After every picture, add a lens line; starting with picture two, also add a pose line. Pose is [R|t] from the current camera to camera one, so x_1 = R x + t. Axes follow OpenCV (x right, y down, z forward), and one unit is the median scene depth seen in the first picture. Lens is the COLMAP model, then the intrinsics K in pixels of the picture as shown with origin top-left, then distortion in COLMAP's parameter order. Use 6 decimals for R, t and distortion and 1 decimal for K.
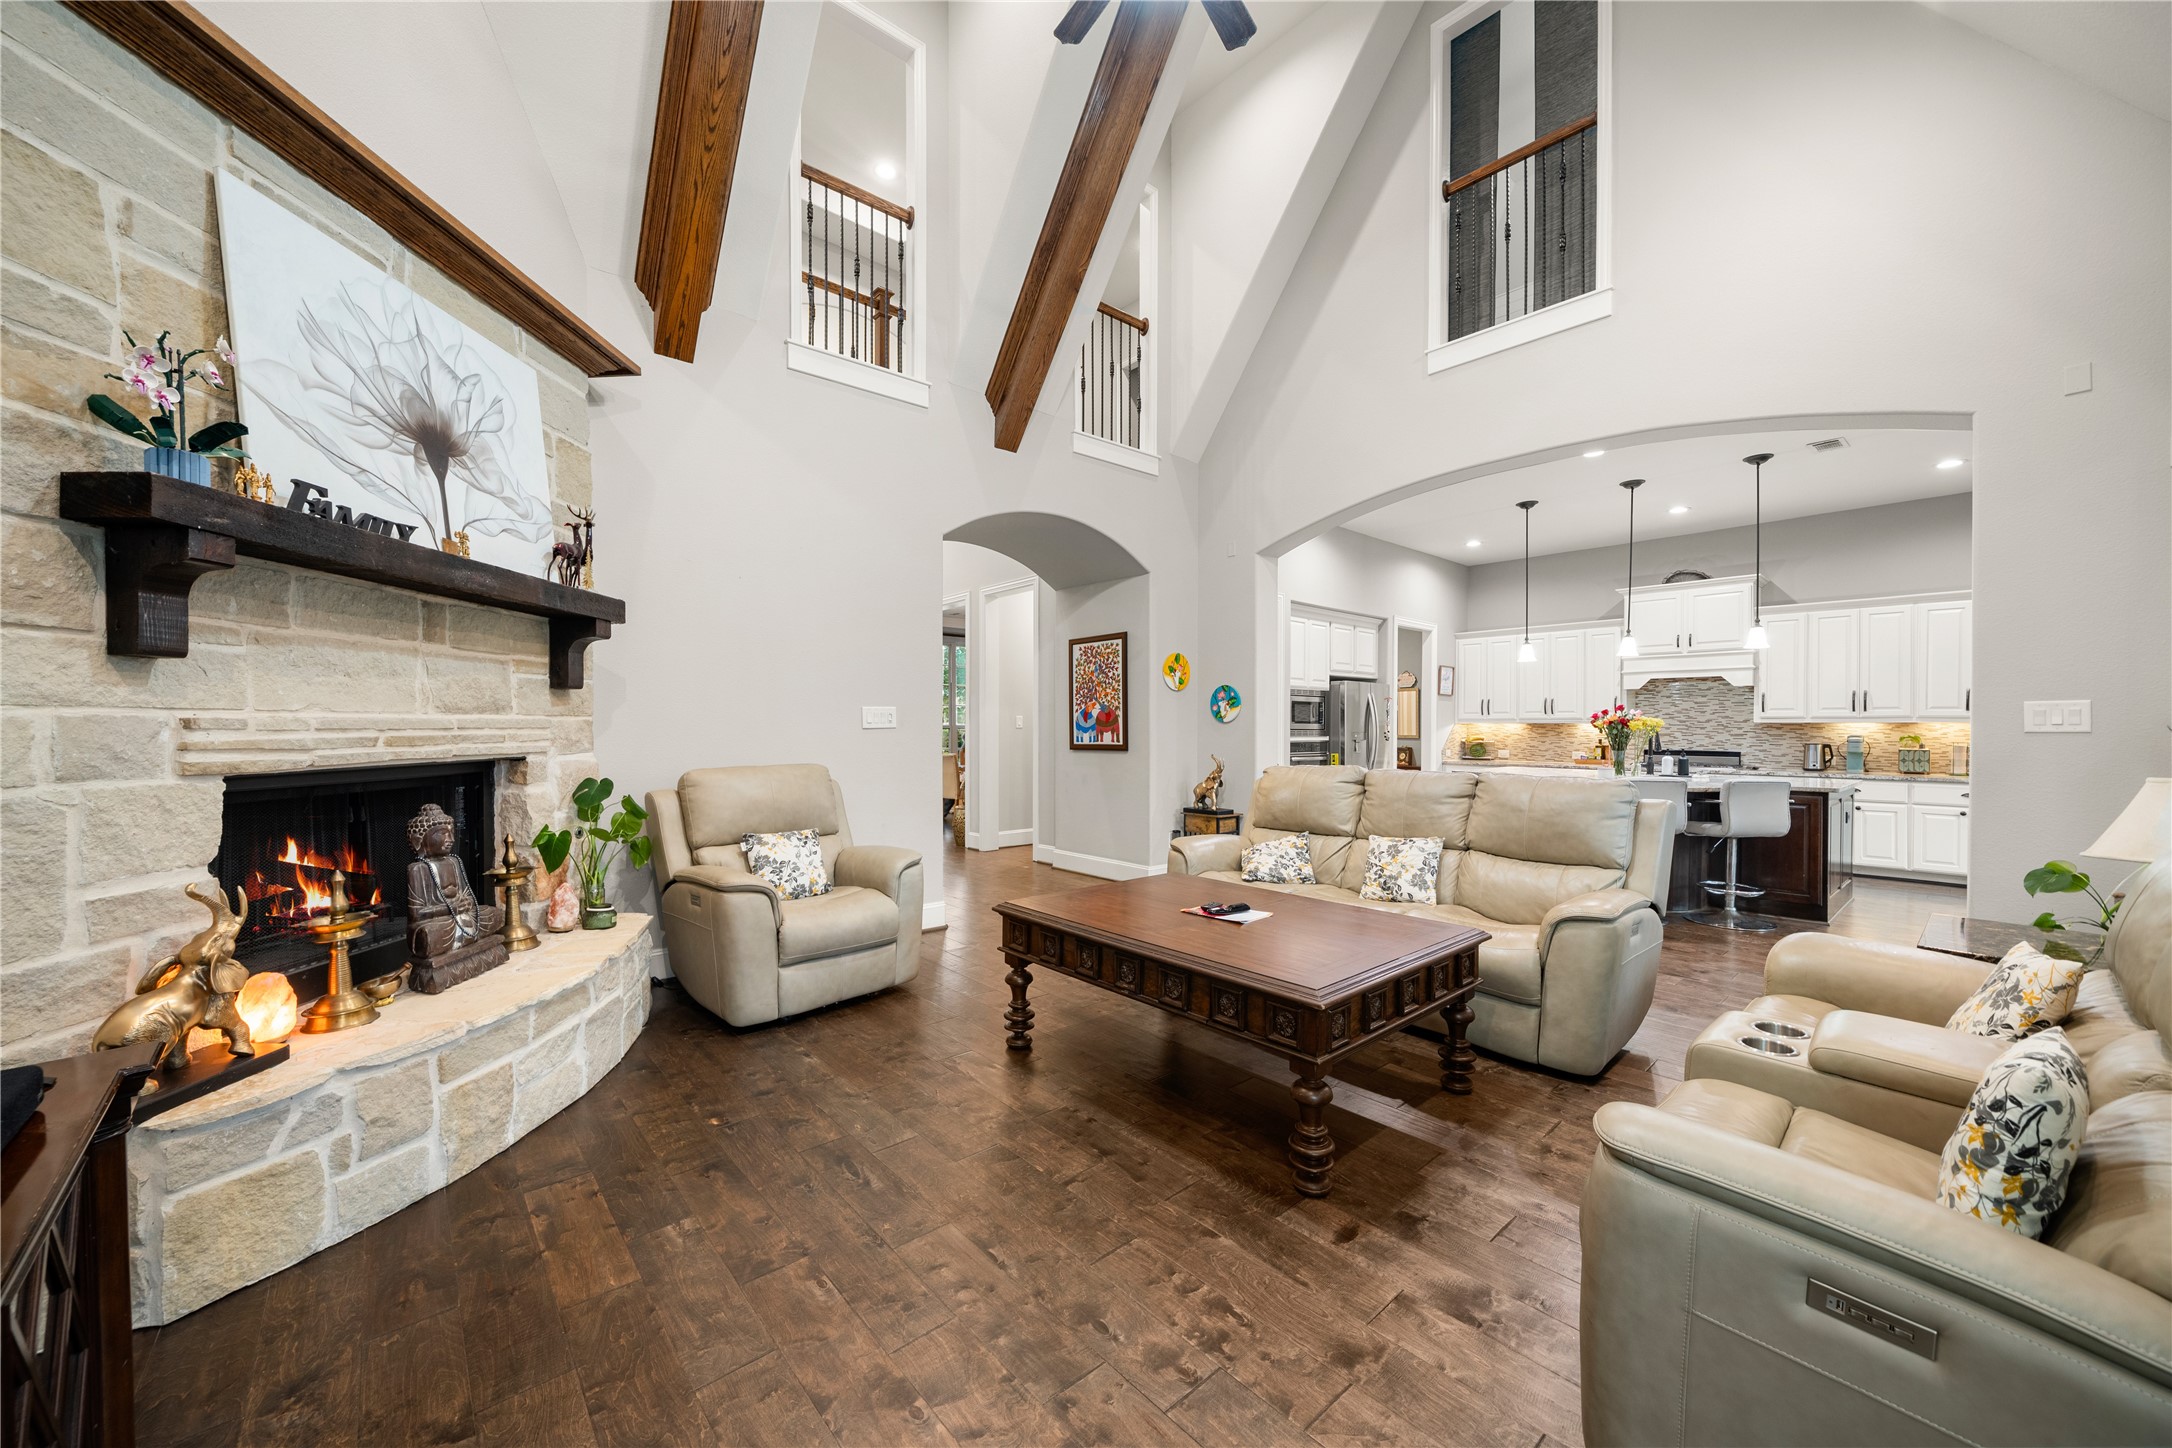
lens RADIAL K [[808.7, 0, 1085.8], [0, 808.7, 736.6], [0, 0, 1]] dist [0.000470, -0.000029]
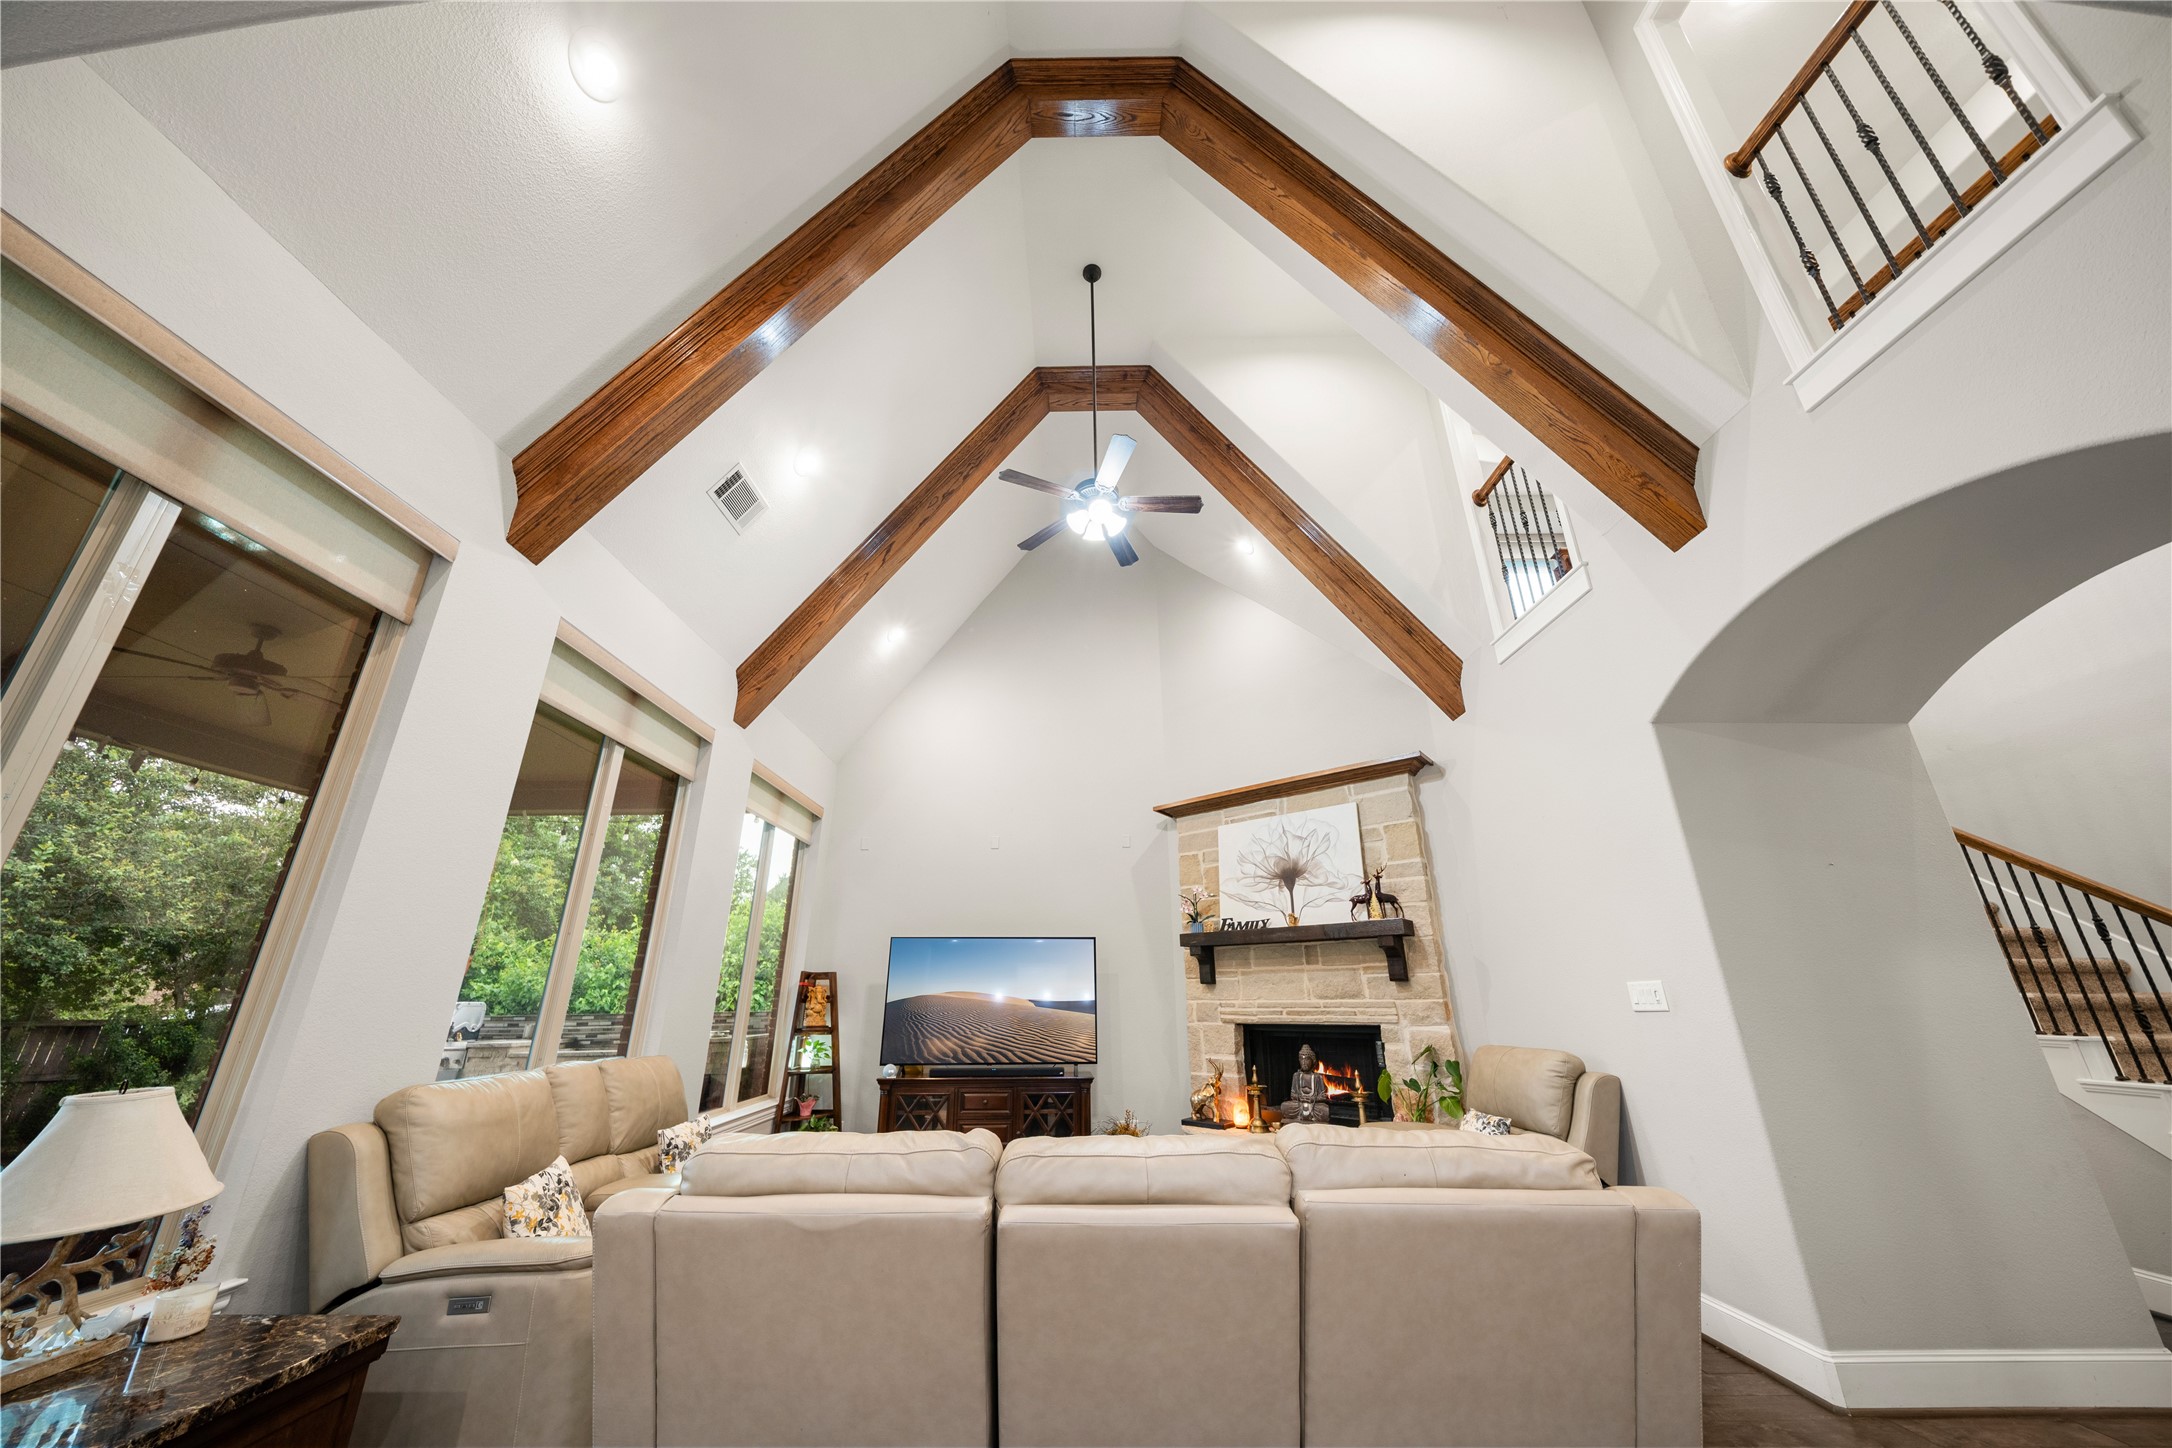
lens RADIAL K [[731.8, 0, 1081.1], [0, 731.8, 733.8], [0, 0, 1]] dist [-0.000744, -0.000001]
pose [[-0.662917, -0.257189, -0.703132, 1.226253], [-0.008560, 0.941689, -0.336377, -0.037218], [0.748644, -0.216971, -0.626463, 2.058326]]
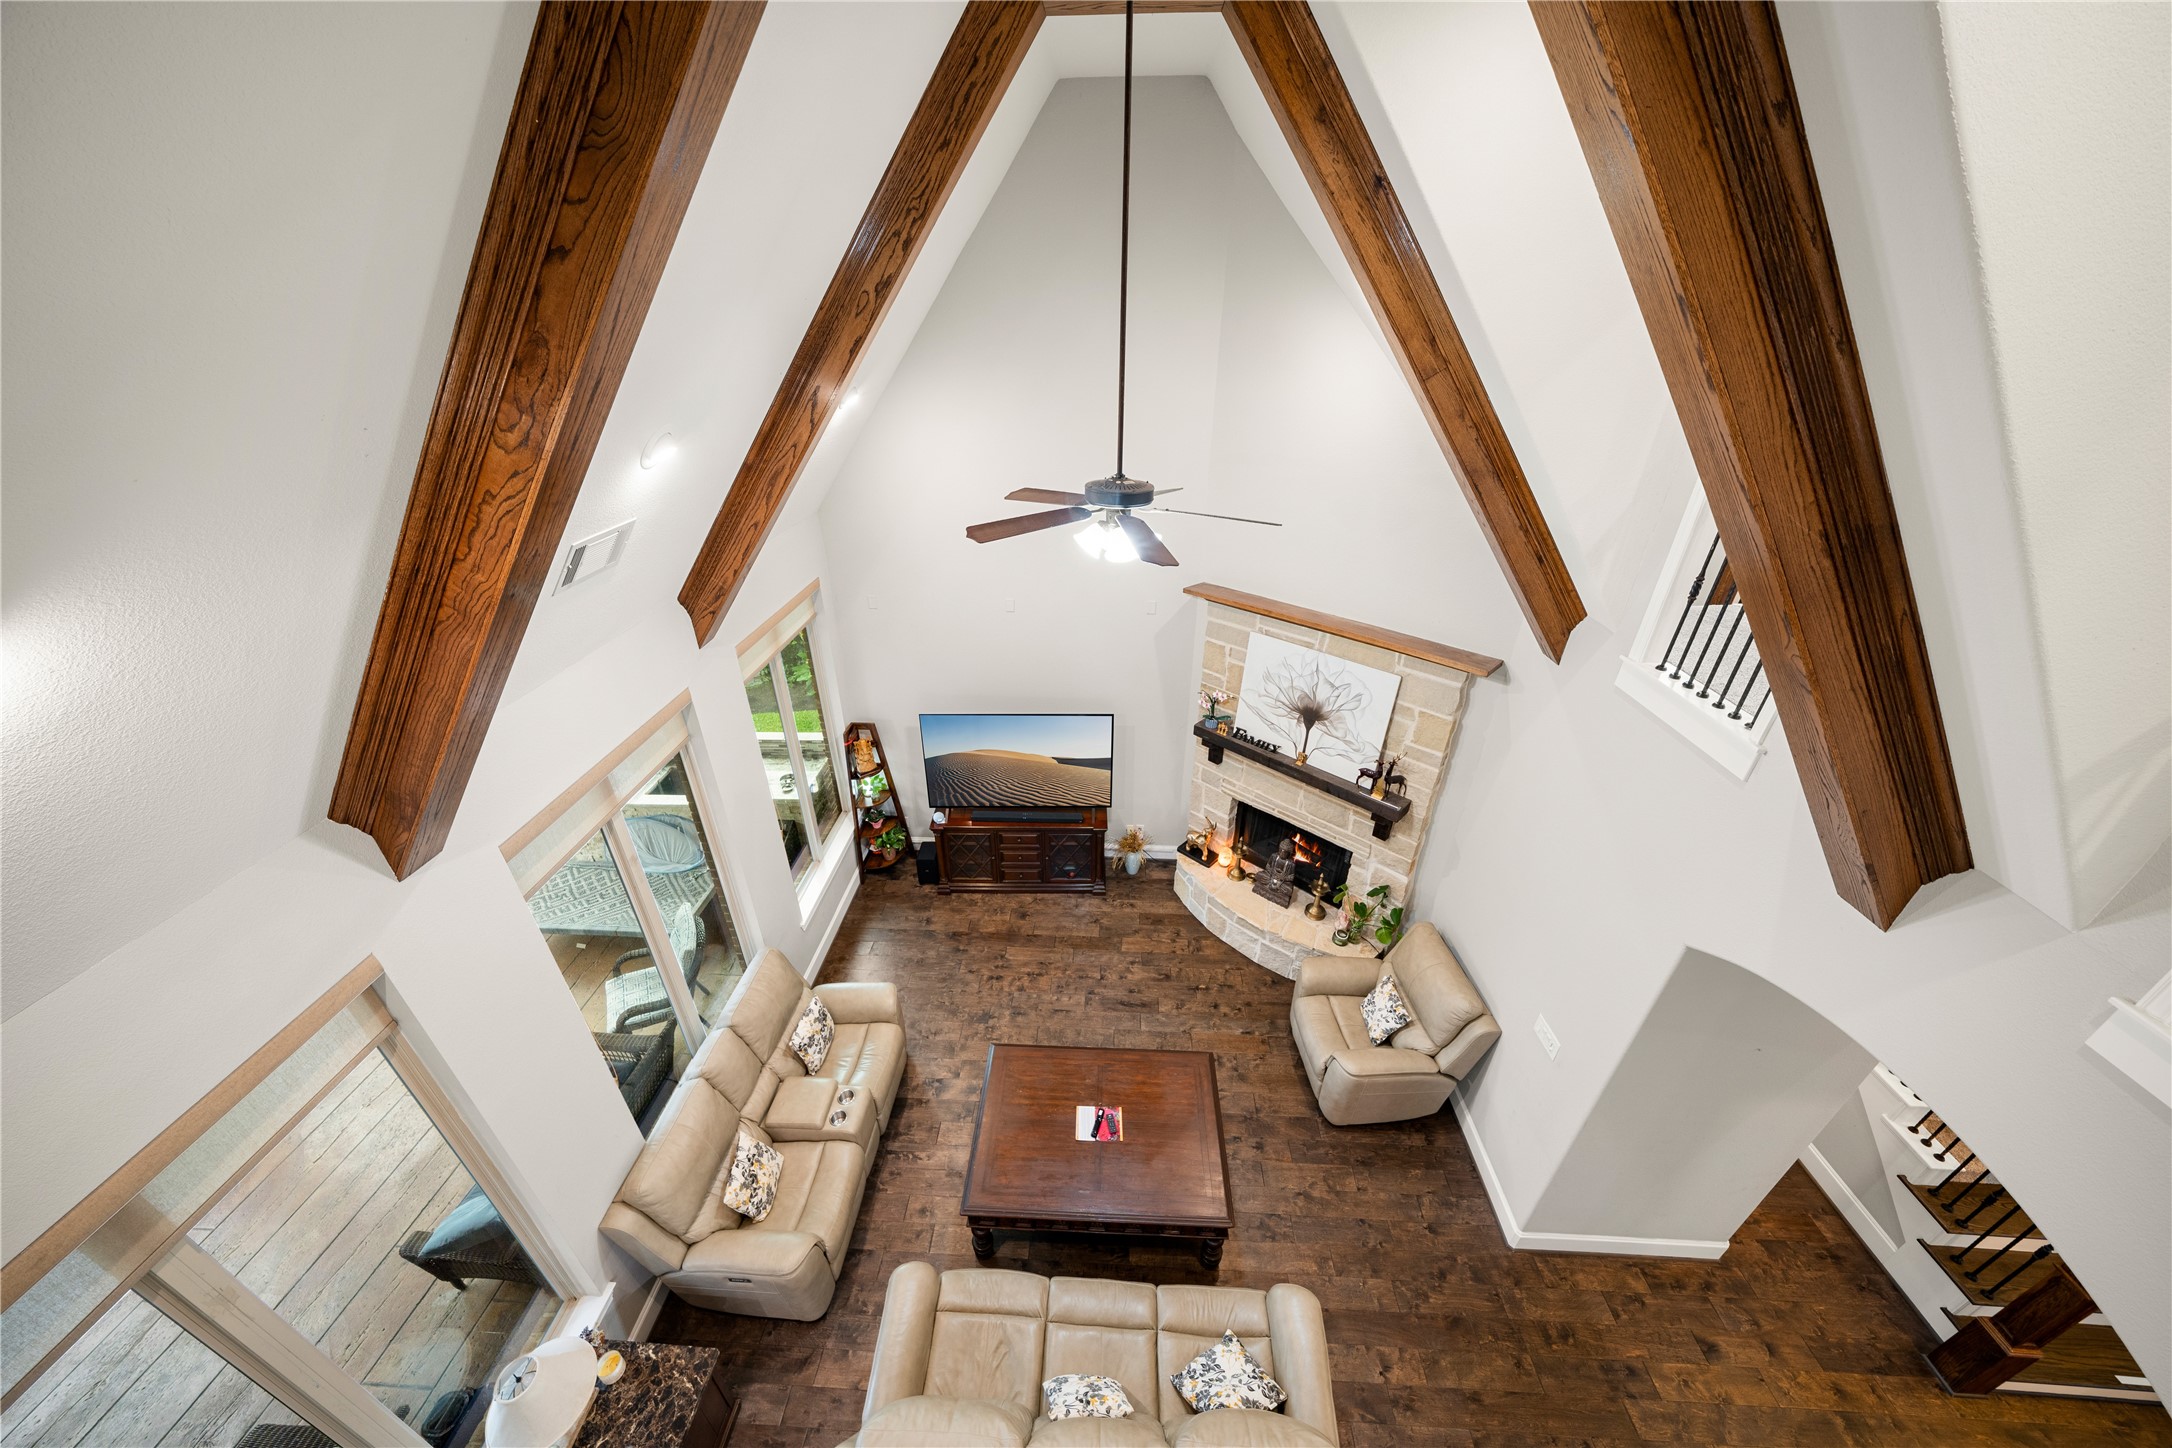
lens RADIAL K [[731.8, 0, 1081.1], [0, 731.8, 733.8], [0, 0, 1]] dist [-0.000744, -0.000001]
pose [[-0.694831, 0.354904, -0.625502, 0.997182], [-0.012343, 0.863739, 0.503788, -1.416828], [0.719067, 0.357769, -0.595772, 1.876819]]
